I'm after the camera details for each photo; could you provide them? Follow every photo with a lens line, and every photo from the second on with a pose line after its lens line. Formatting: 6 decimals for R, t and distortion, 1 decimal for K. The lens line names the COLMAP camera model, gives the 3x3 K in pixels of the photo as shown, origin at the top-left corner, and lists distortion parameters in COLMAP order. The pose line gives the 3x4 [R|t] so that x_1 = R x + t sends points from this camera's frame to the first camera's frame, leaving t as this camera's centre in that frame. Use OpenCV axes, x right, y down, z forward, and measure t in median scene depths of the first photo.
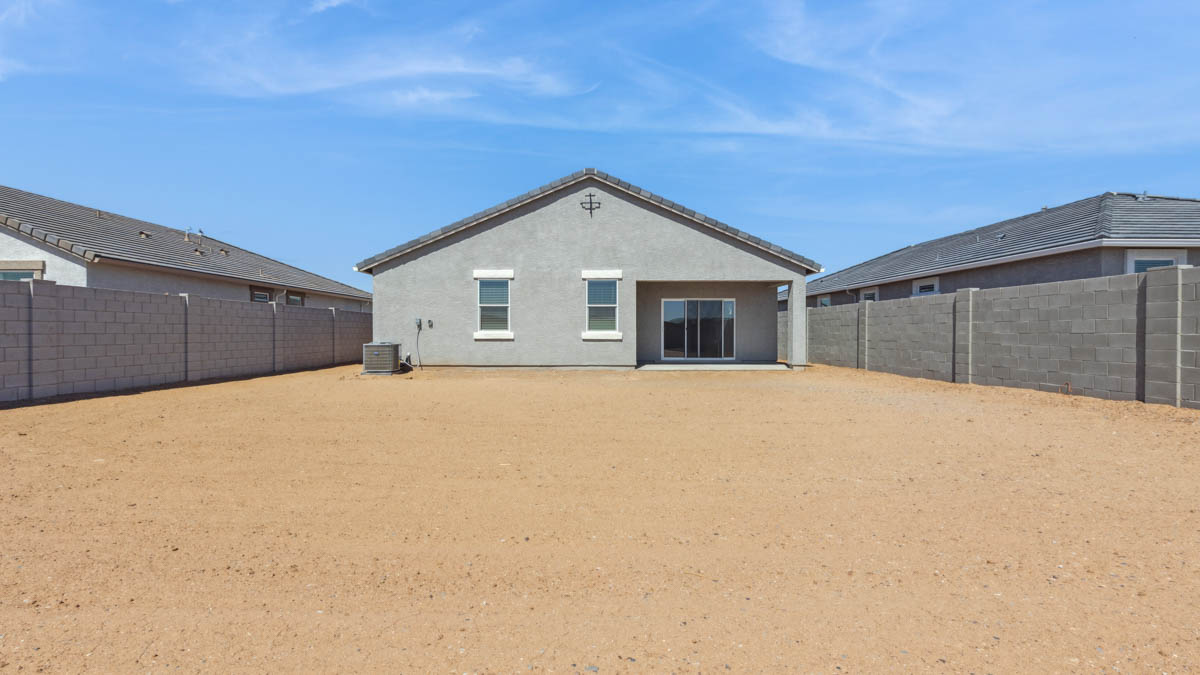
lens RADIAL K [[541.8, 0, 599.4], [0, 541.8, 339.0], [0, 0, 1]] dist [0.000390, -0.000578]
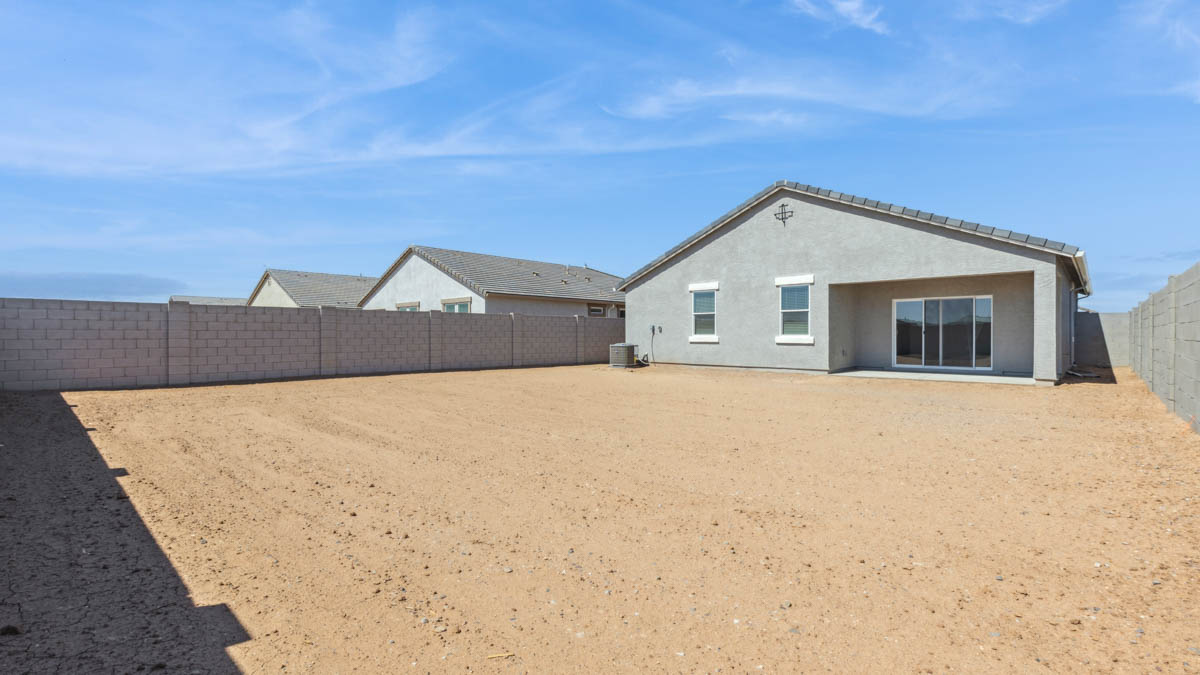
lens RADIAL K [[541.8, 0, 593.0], [0, 541.8, 335.7], [0, 0, 1]] dist [0.000390, -0.000578]
pose [[0.716740, -0.000119, -0.697340, 0.448385], [-0.009059, 0.999914, -0.009482, -0.000627], [0.697282, 0.013113, 0.716677, -0.003609]]
